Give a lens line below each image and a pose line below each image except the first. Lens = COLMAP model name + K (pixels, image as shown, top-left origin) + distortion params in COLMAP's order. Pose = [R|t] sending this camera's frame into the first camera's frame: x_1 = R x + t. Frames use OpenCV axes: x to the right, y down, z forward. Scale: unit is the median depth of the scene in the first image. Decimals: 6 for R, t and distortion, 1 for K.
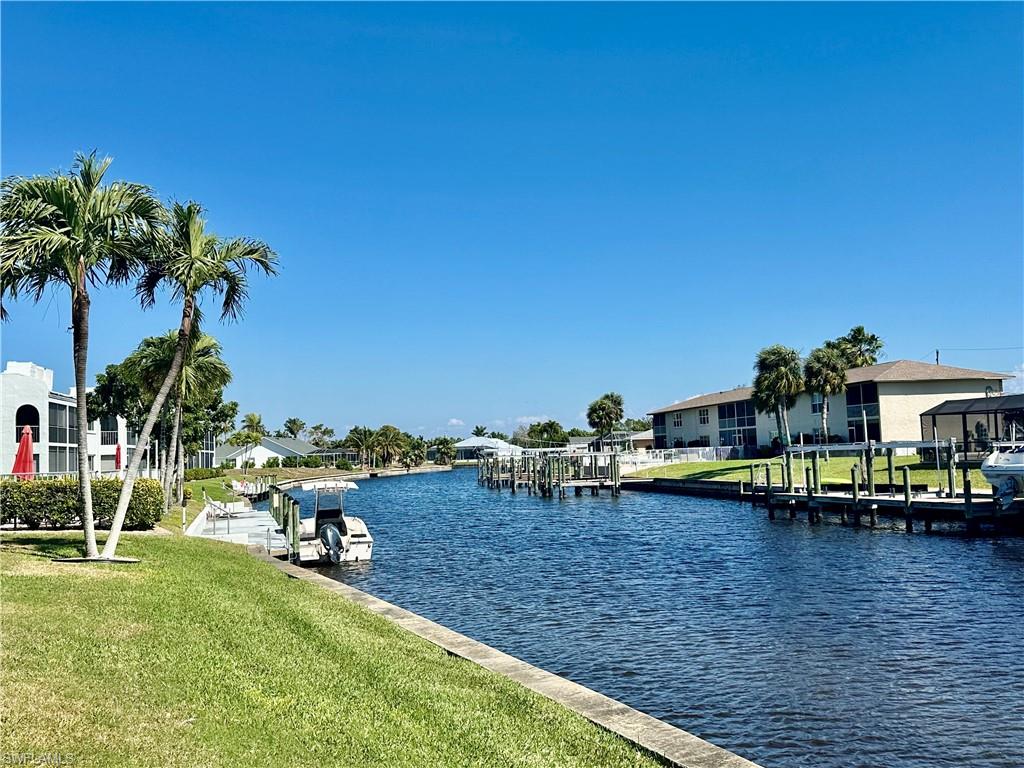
lens RADIAL K [[1010.2, 0, 512.0], [0, 1010.2, 384.0], [0, 0, 1]] dist [0.004157, 0.002021]
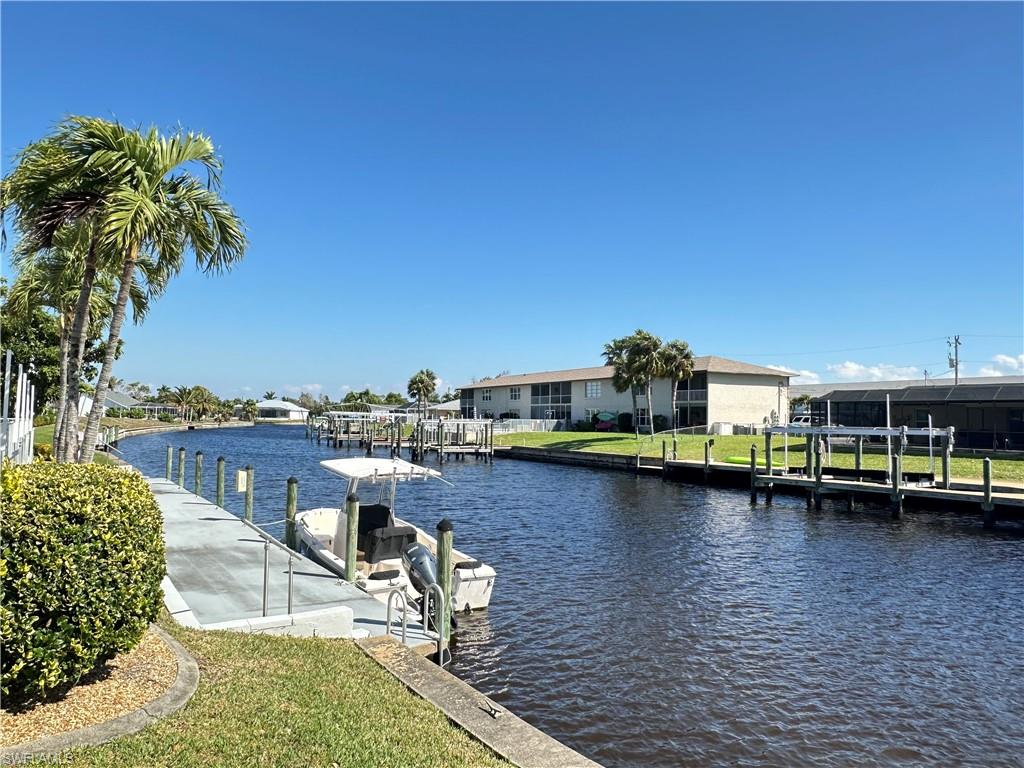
lens RADIAL K [[734.5, 0, 512.0], [0, 734.5, 384.0], [0, 0, 1]] dist [-0.007827, -0.002813]
pose [[0.953828, 0.062993, 0.293673, -0.084176], [-0.068809, 0.997585, 0.009503, 0.015892], [-0.292365, -0.029271, 0.955859, 0.205472]]
